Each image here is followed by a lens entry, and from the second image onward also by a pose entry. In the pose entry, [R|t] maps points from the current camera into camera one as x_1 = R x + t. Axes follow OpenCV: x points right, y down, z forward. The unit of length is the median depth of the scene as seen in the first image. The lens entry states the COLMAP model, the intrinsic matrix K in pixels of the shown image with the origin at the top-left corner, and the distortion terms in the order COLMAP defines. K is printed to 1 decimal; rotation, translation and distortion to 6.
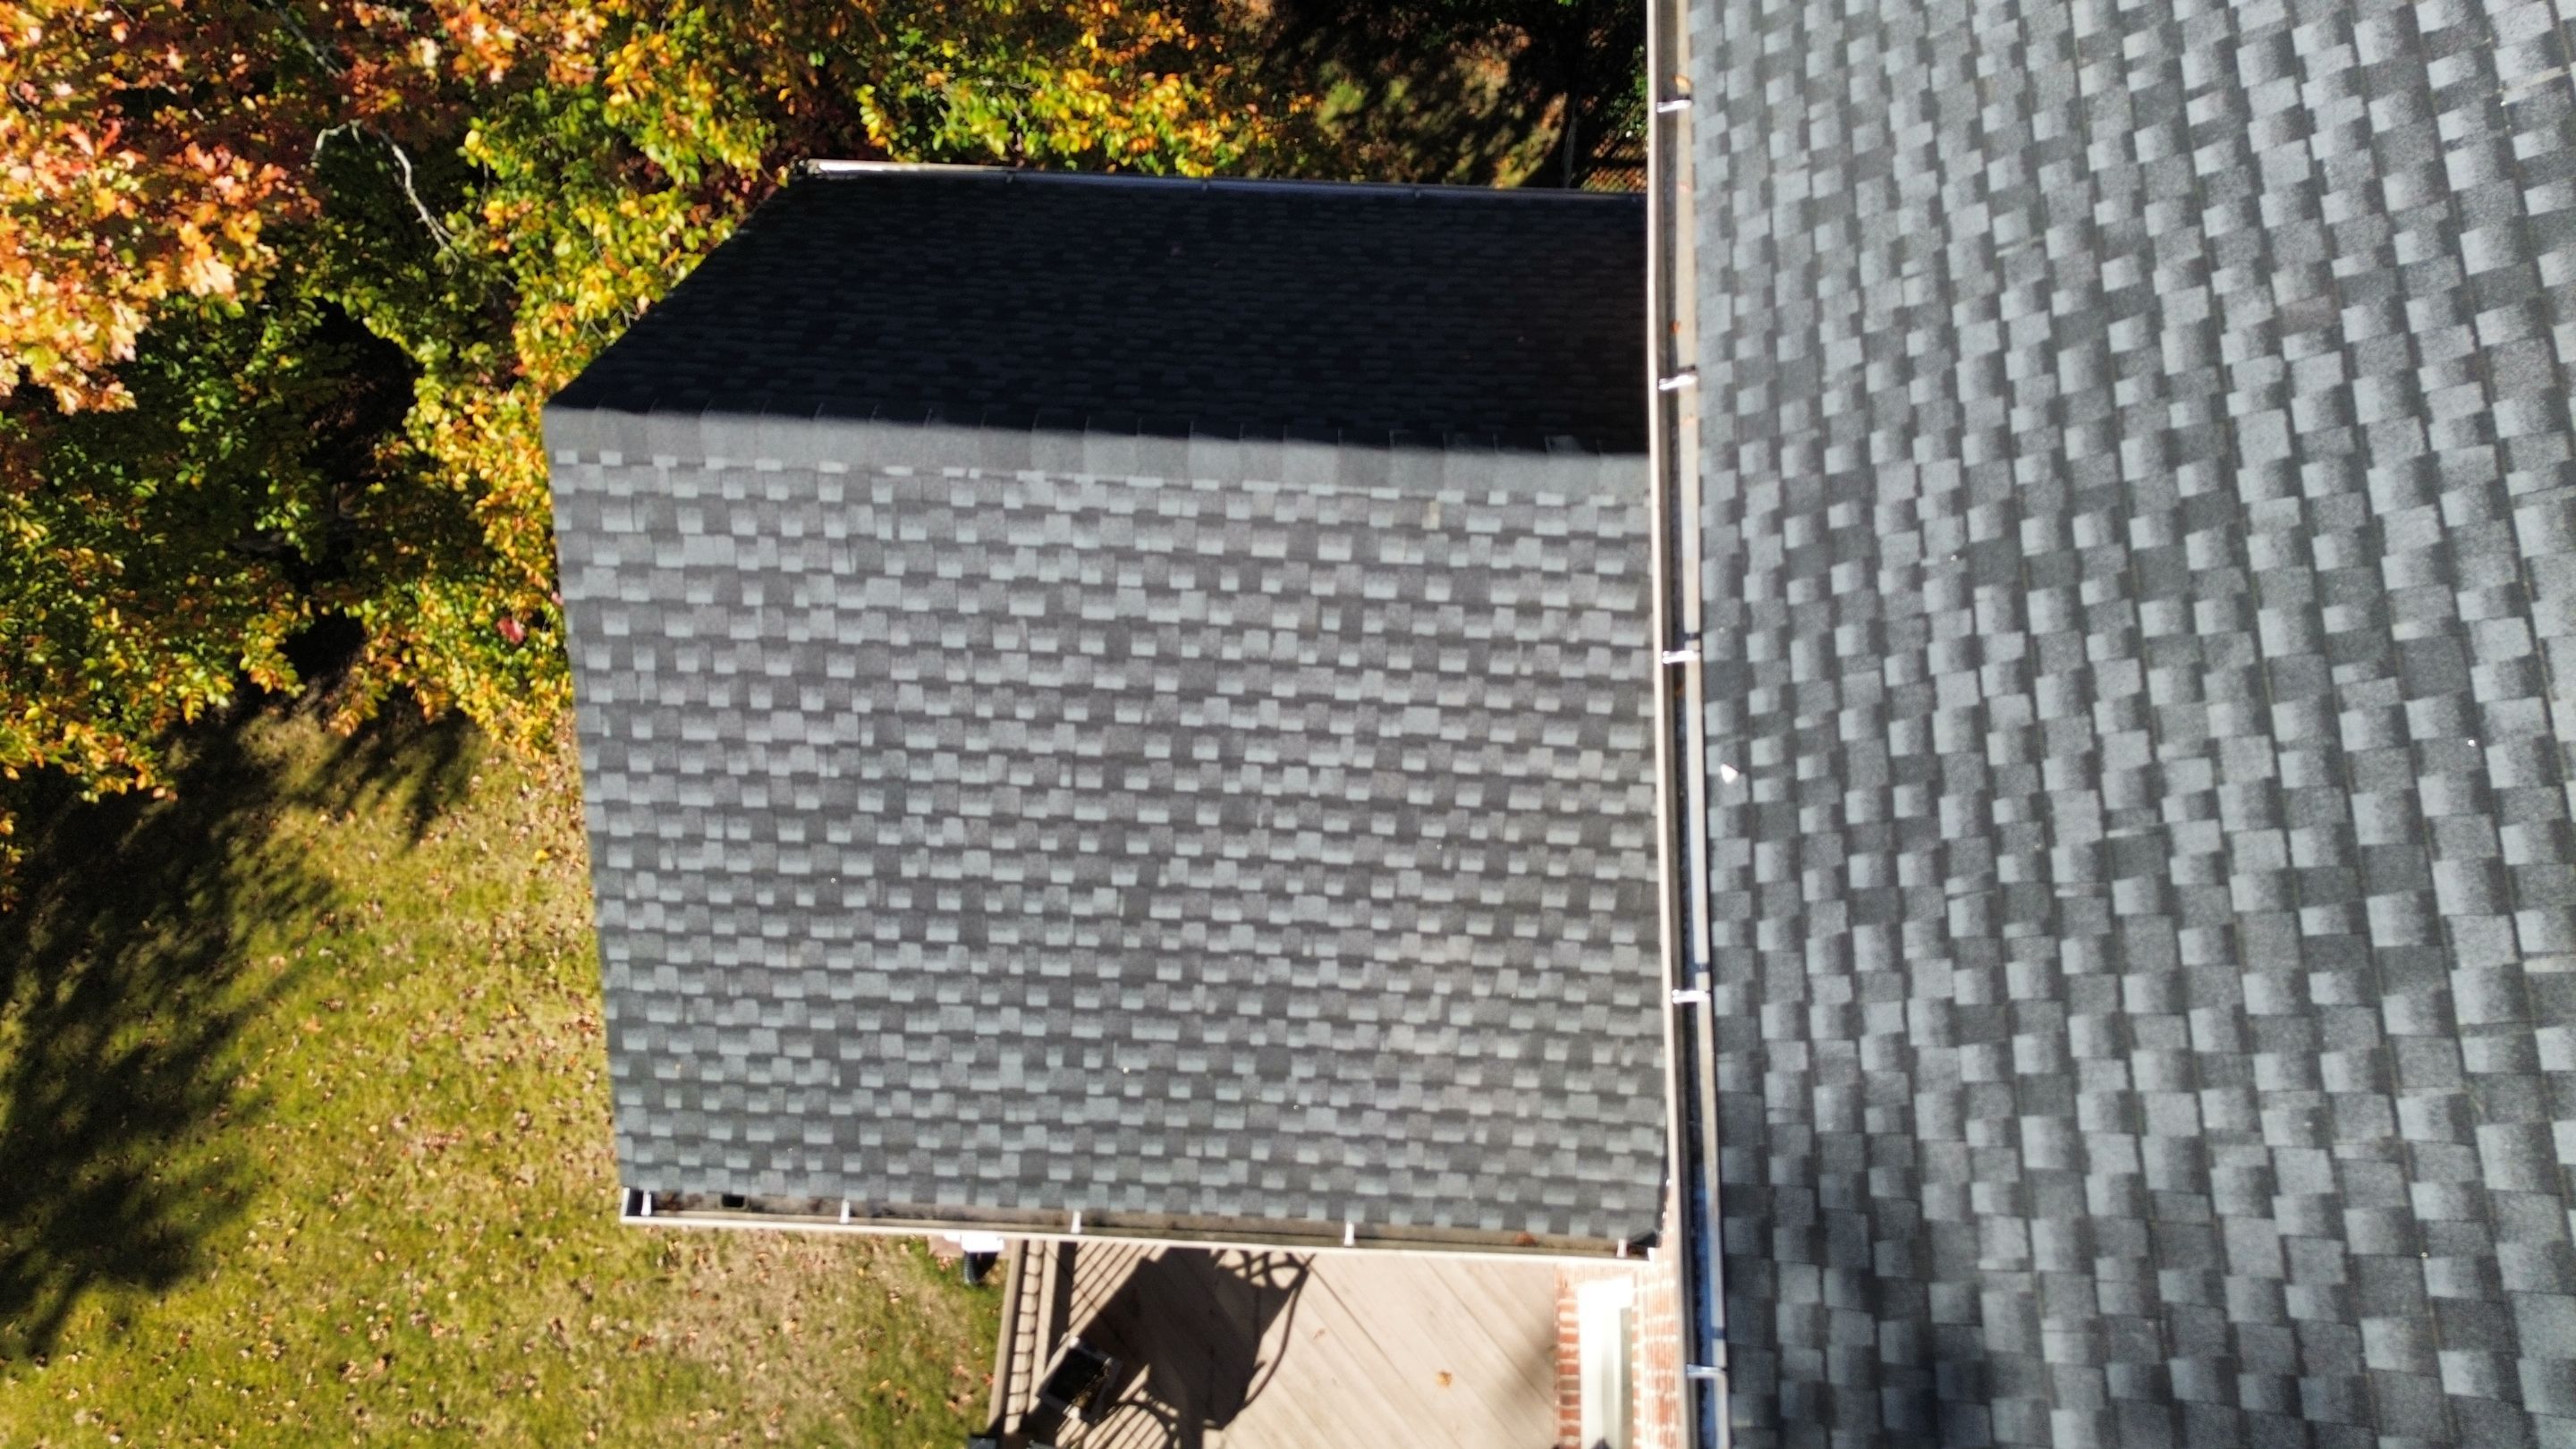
lens RADIAL K [[1802.4, 0, 1314.0], [0, 1802.4, 744.2], [0, 0, 1]] dist [0.082369, -0.070132]
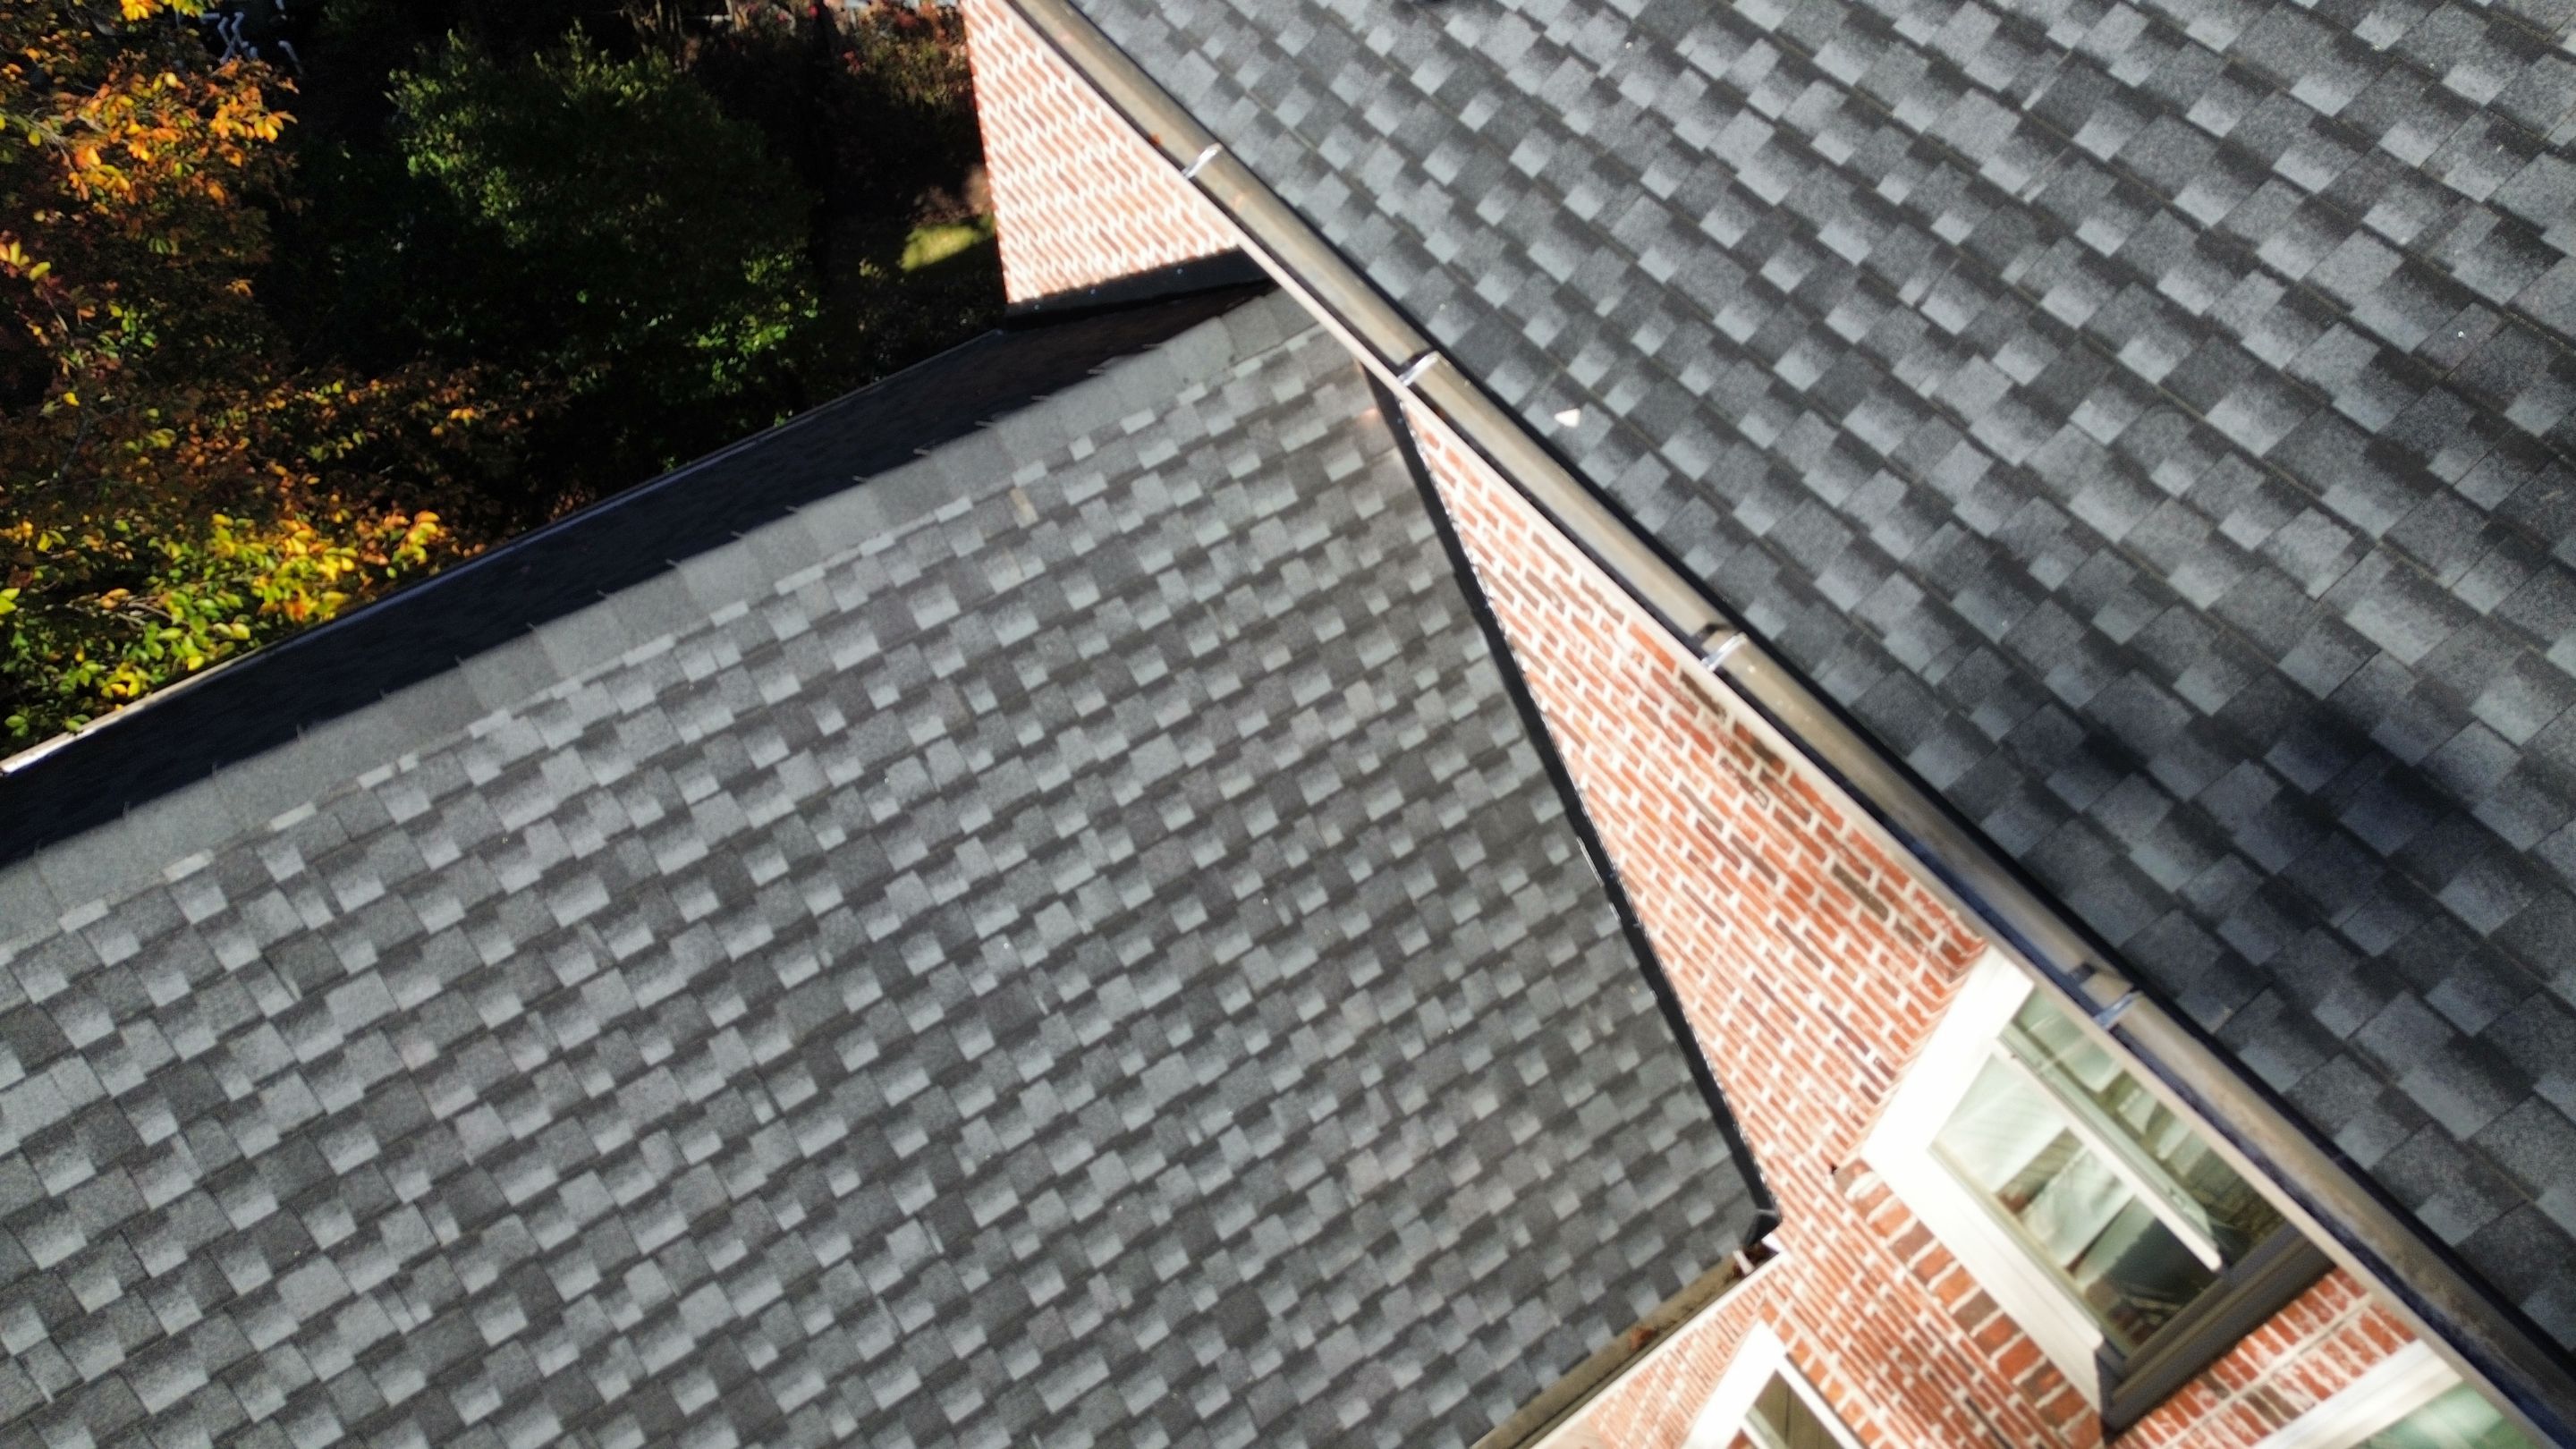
lens RADIAL K [[1802.4, 0, 1320.6], [0, 1802.4, 719.4], [0, 0, 1]] dist [0.082369, -0.070132]
pose [[0.790990, -0.496597, 0.357388, -0.199482], [0.581386, 0.792033, -0.186208, 0.210064], [-0.190593, 0.355069, 0.915205, 0.394783]]
